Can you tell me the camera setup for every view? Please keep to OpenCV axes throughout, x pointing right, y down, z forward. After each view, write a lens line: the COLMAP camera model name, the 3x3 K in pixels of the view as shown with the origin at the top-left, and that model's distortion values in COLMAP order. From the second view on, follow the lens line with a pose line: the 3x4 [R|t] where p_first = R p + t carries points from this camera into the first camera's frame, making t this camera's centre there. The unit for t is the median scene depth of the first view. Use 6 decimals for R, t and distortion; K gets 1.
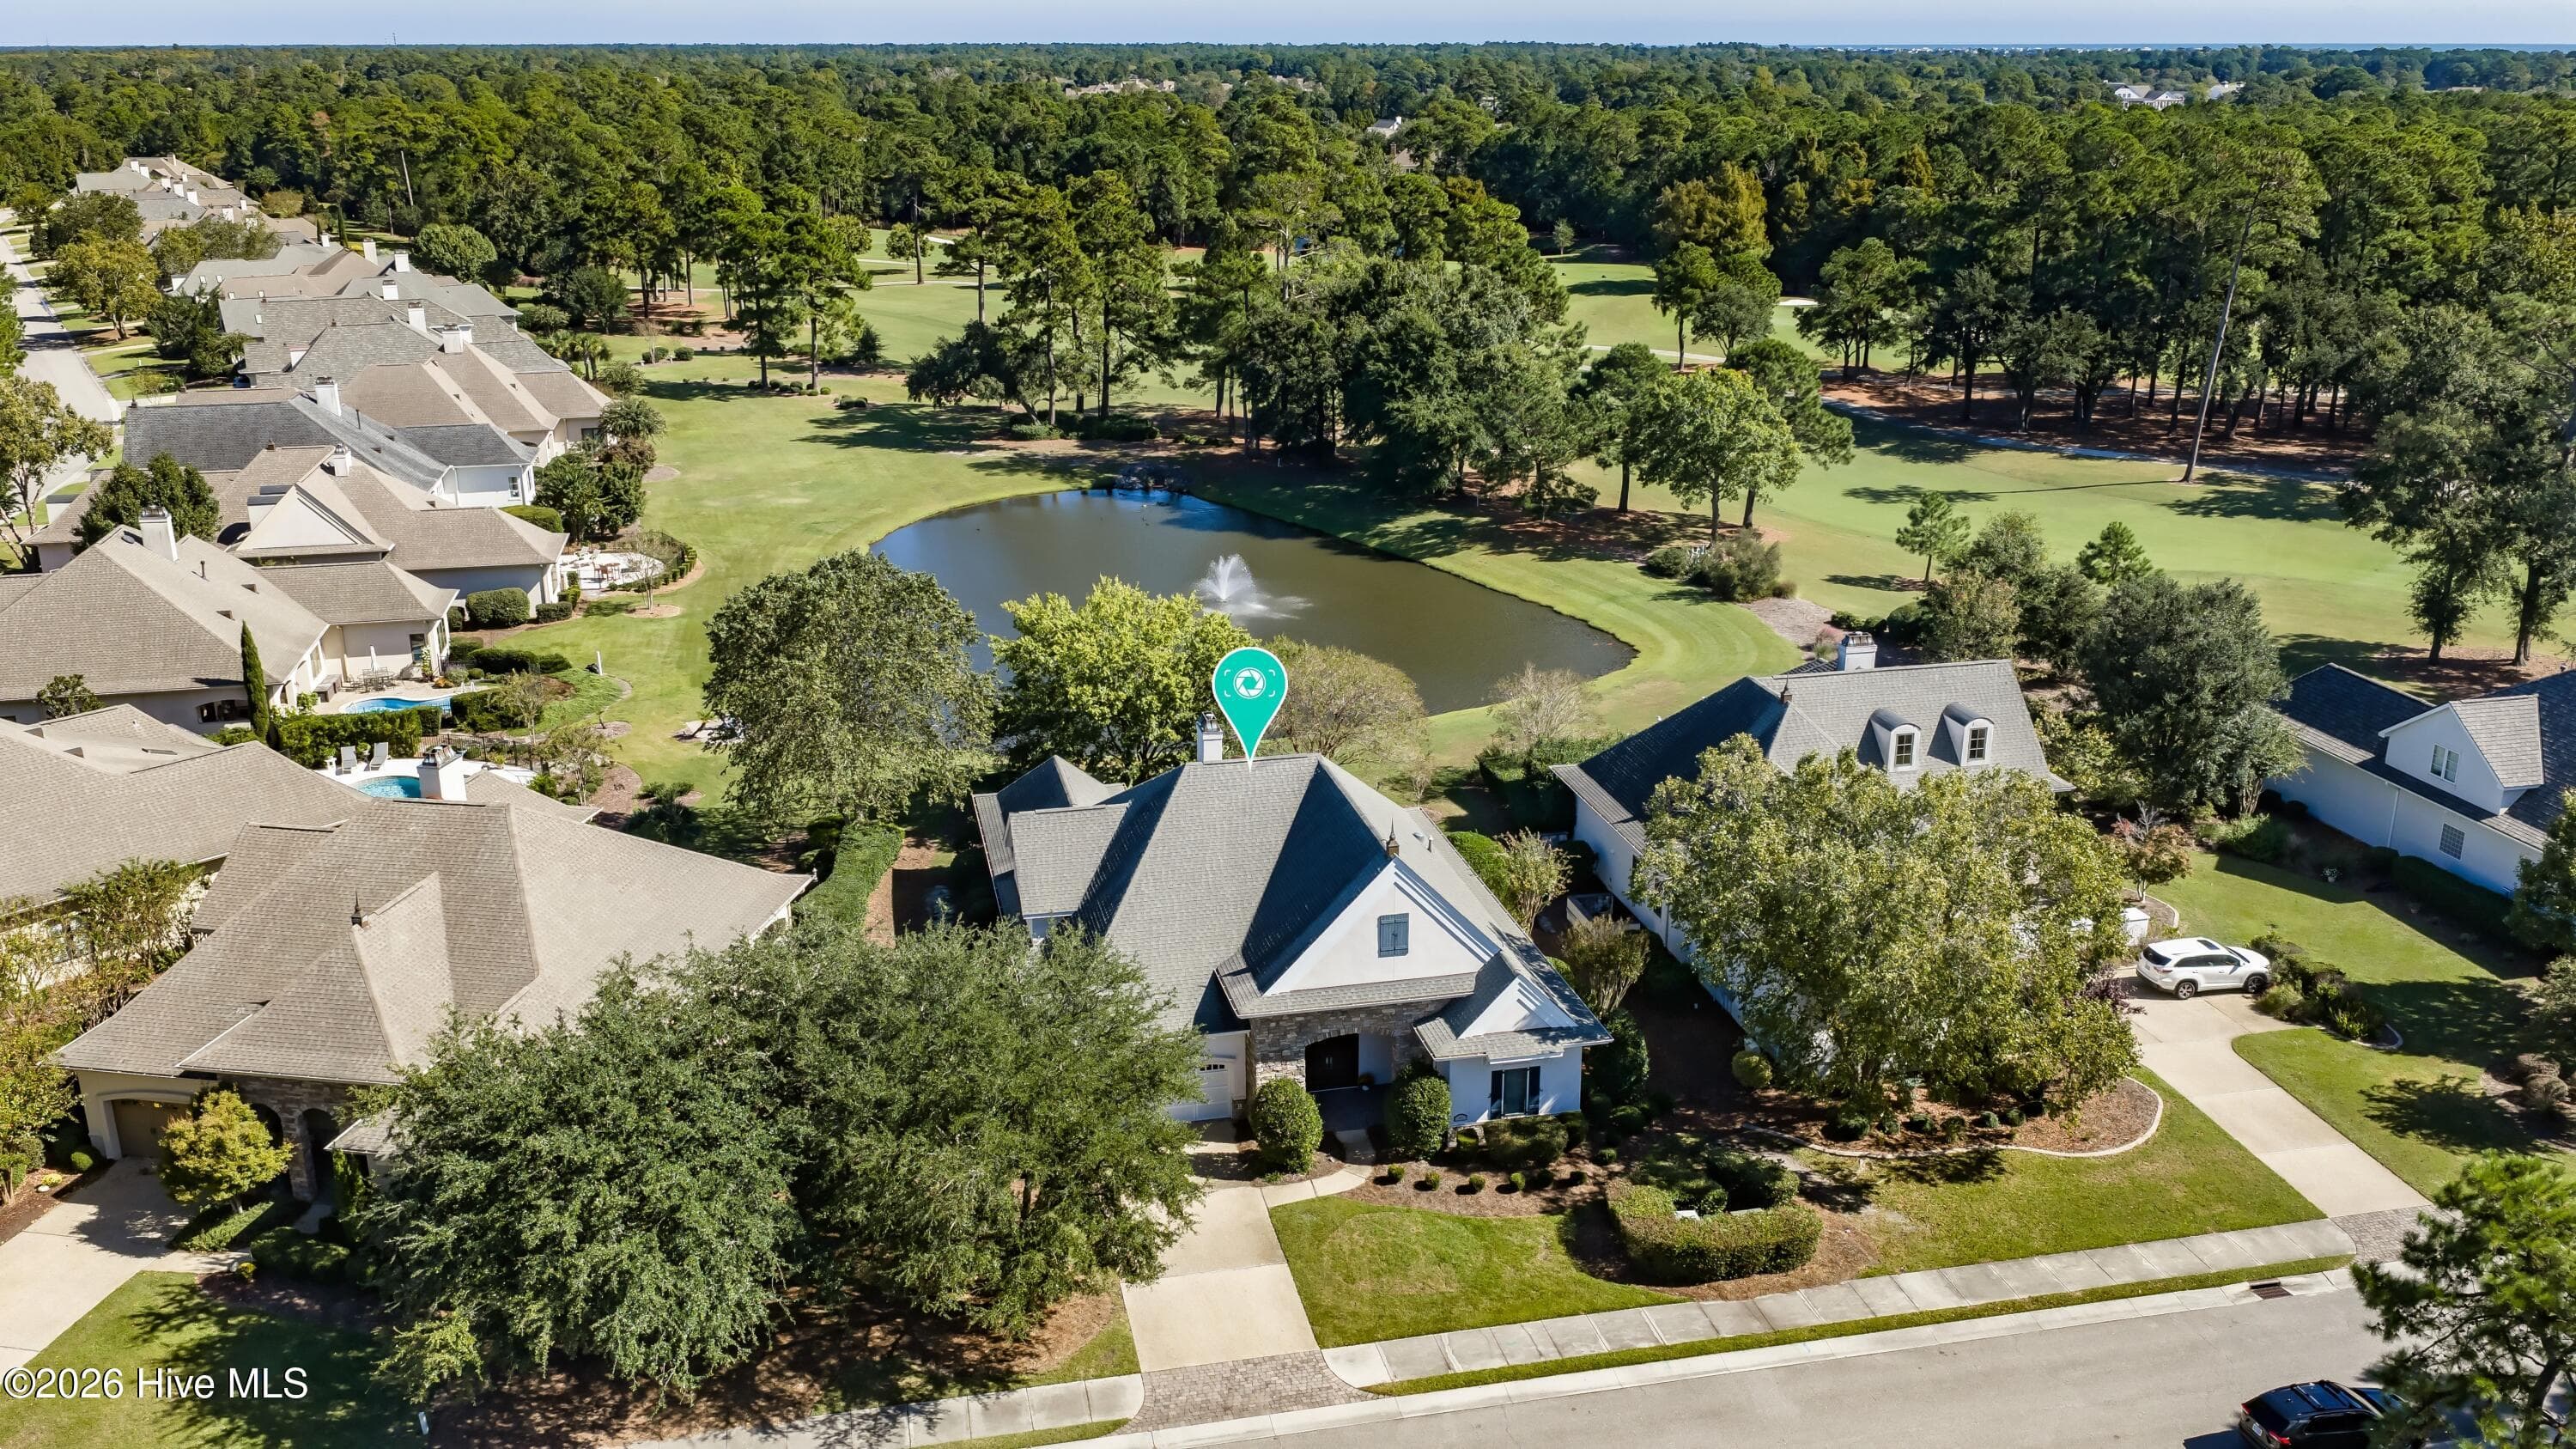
lens RADIAL K [[2115.6, 0, 1280.2], [0, 2115.6, 741.7], [0, 0, 1]] dist [0.031596, -0.065009]
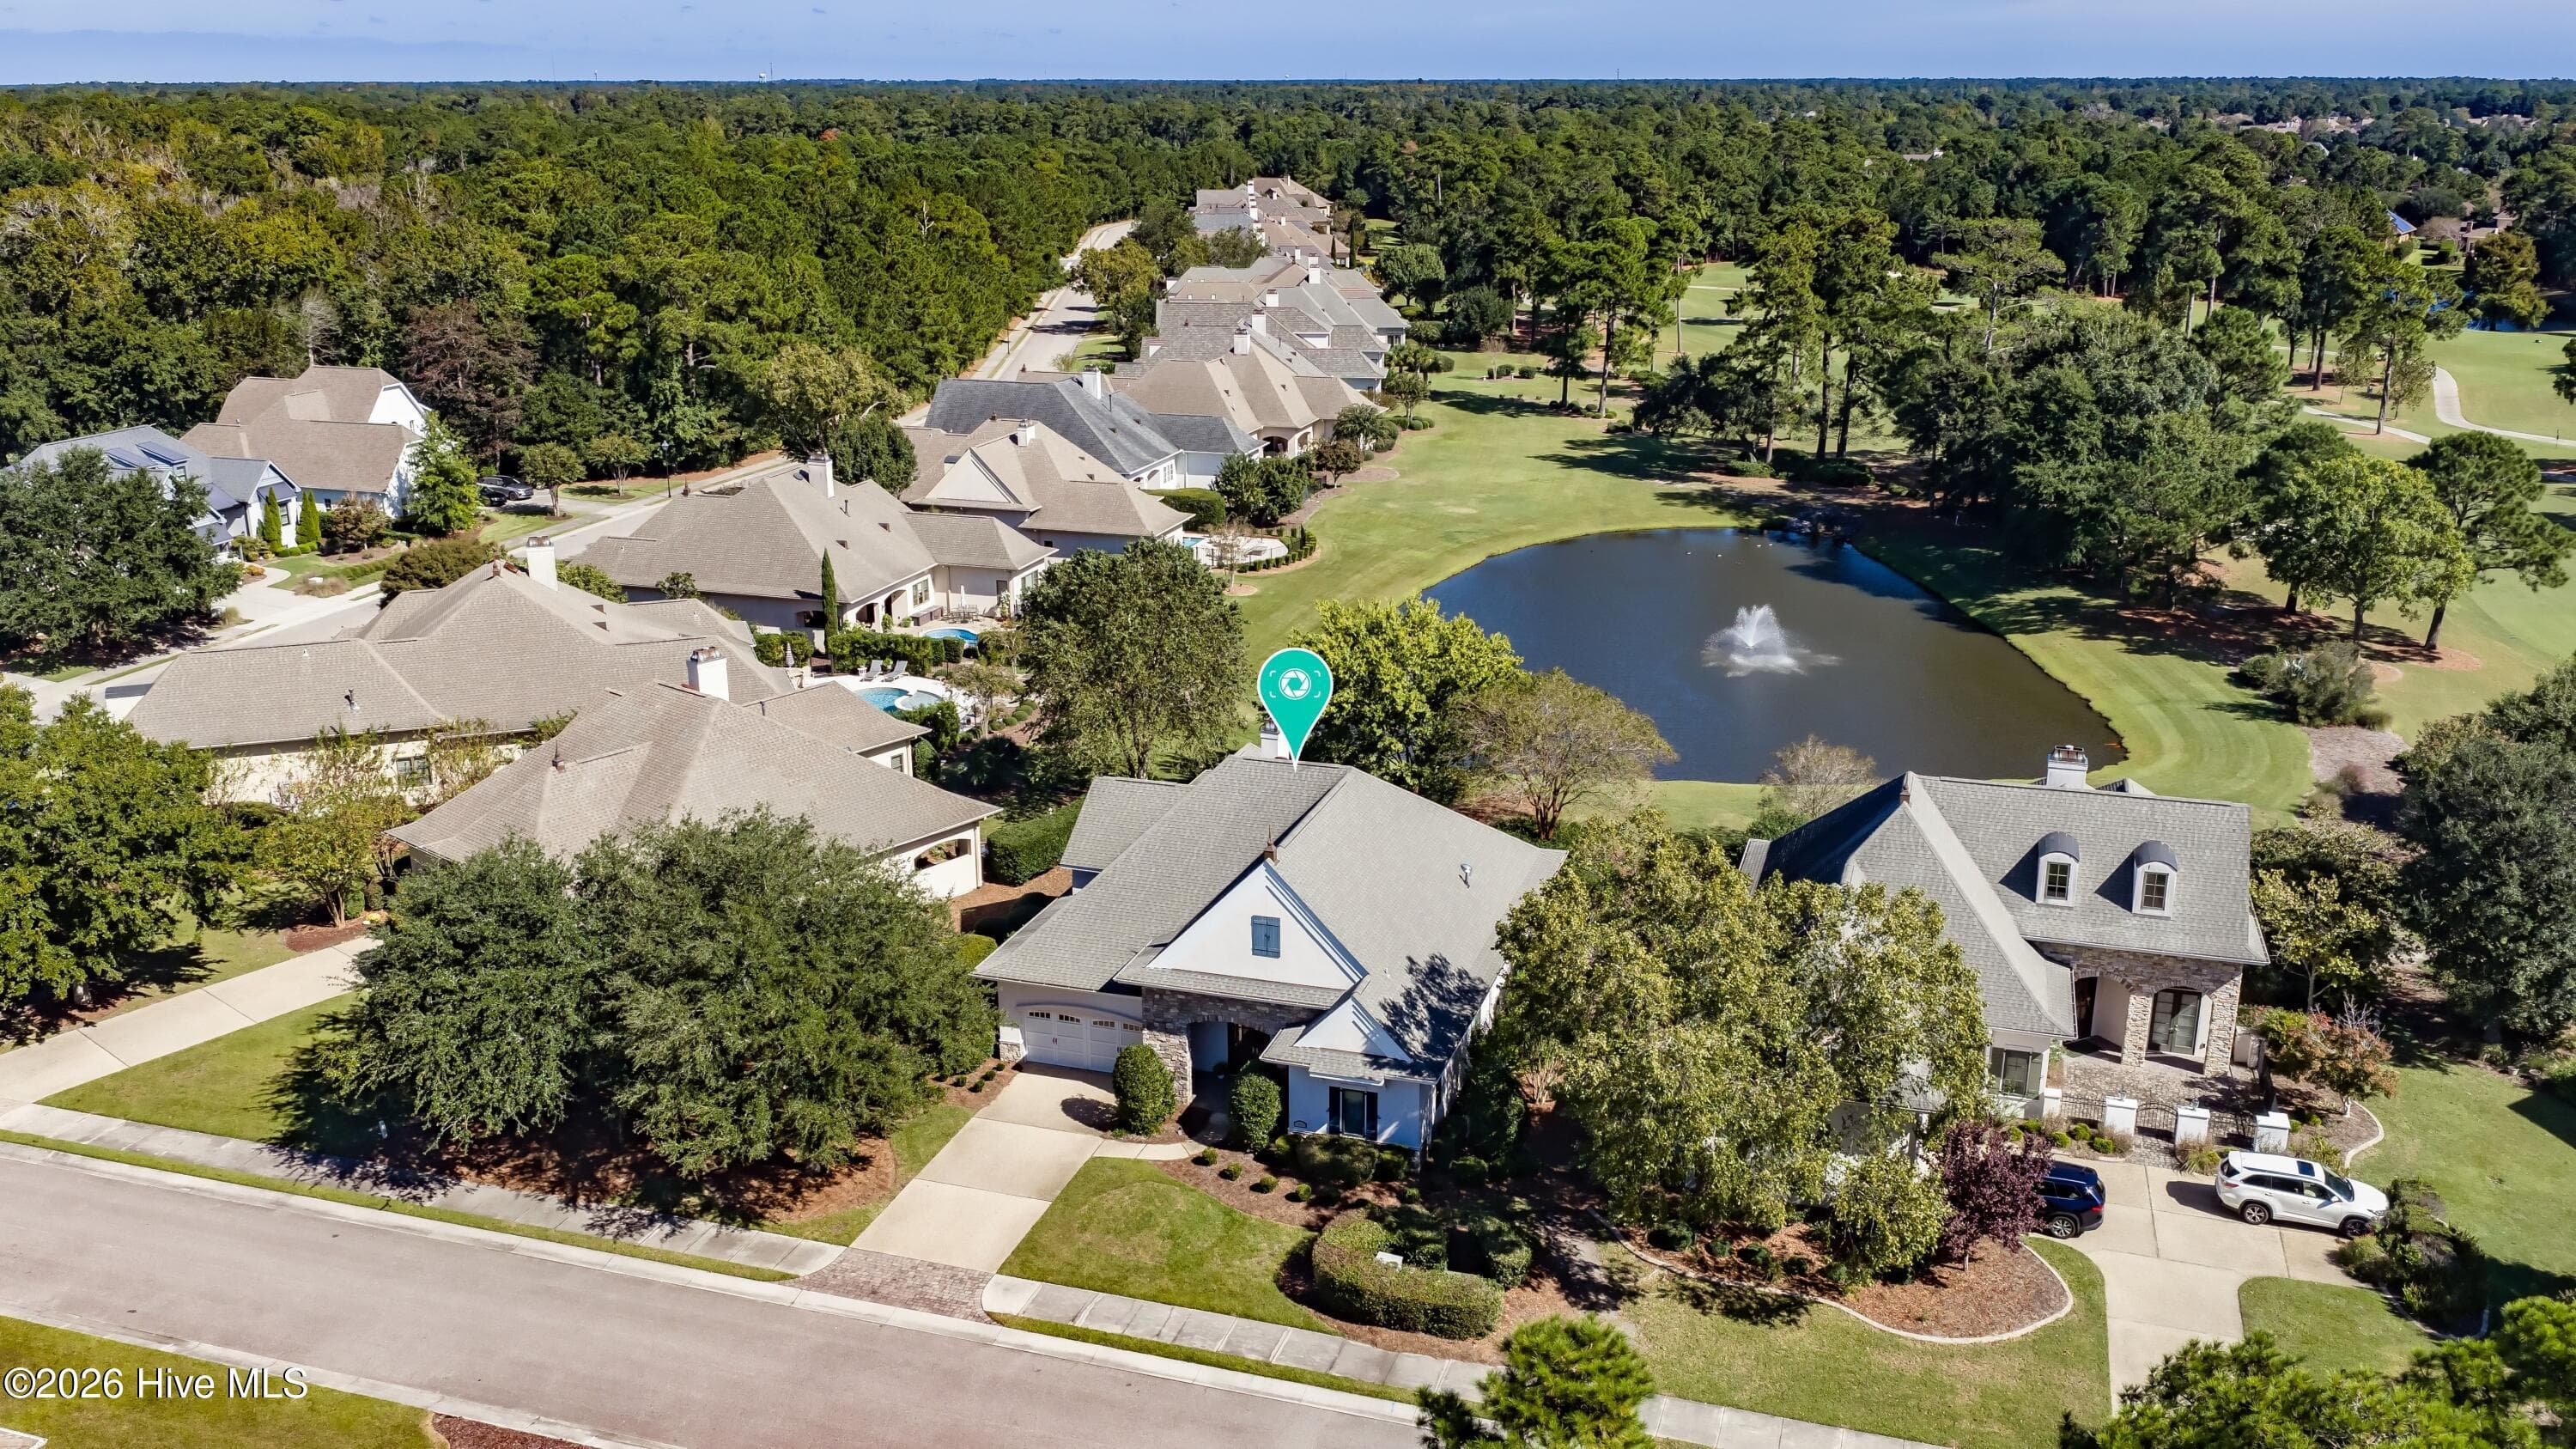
lens RADIAL K [[2115.6, 0, 1289.4], [0, 2115.6, 738.3], [0, 0, 1]] dist [0.031596, -0.065009]
pose [[0.861801, 0.150800, -0.484313, 0.436245], [-0.158550, 0.987029, 0.025201, -0.026230], [0.481831, 0.055070, 0.874532, 0.067520]]
